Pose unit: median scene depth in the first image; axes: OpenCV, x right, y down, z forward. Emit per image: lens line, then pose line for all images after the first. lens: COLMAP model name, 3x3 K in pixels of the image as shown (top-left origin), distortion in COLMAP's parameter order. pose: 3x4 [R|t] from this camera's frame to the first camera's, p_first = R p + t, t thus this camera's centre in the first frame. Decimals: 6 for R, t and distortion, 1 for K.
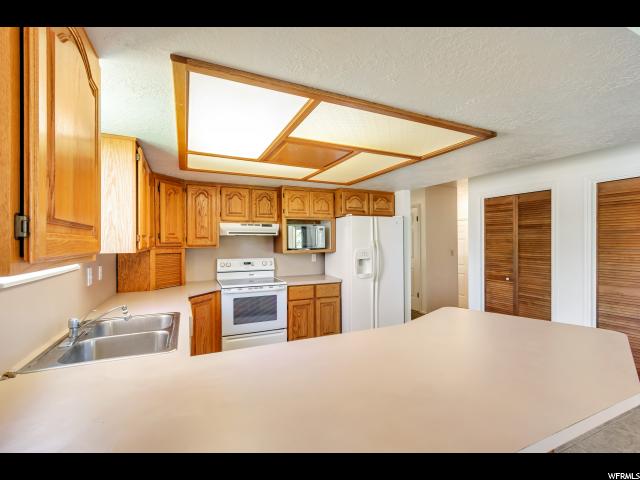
lens RADIAL K [[293.9, 0, 322.1], [0, 293.9, 239.2], [0, 0, 1]] dist [-0.002254, -0.000134]
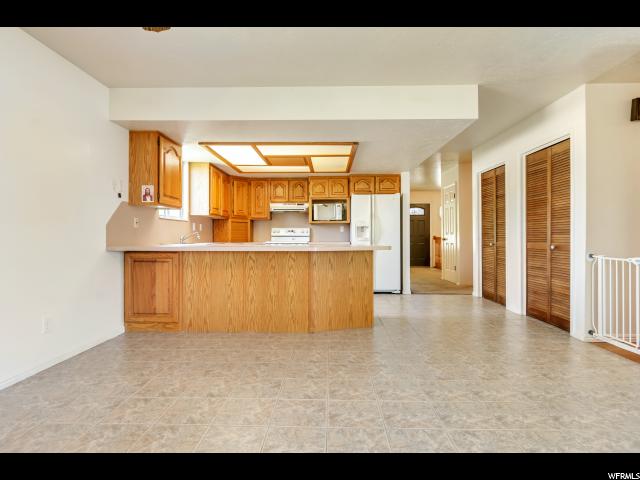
lens RADIAL K [[347.8, 0, 321.4], [0, 347.8, 232.0], [0, 0, 1]] dist [0.002213, 0.000240]
pose [[0.901448, -0.004550, -0.432863, 0.657158], [0.002374, 0.999982, -0.005568, 0.100236], [0.432881, 0.003992, 0.901442, -0.513193]]
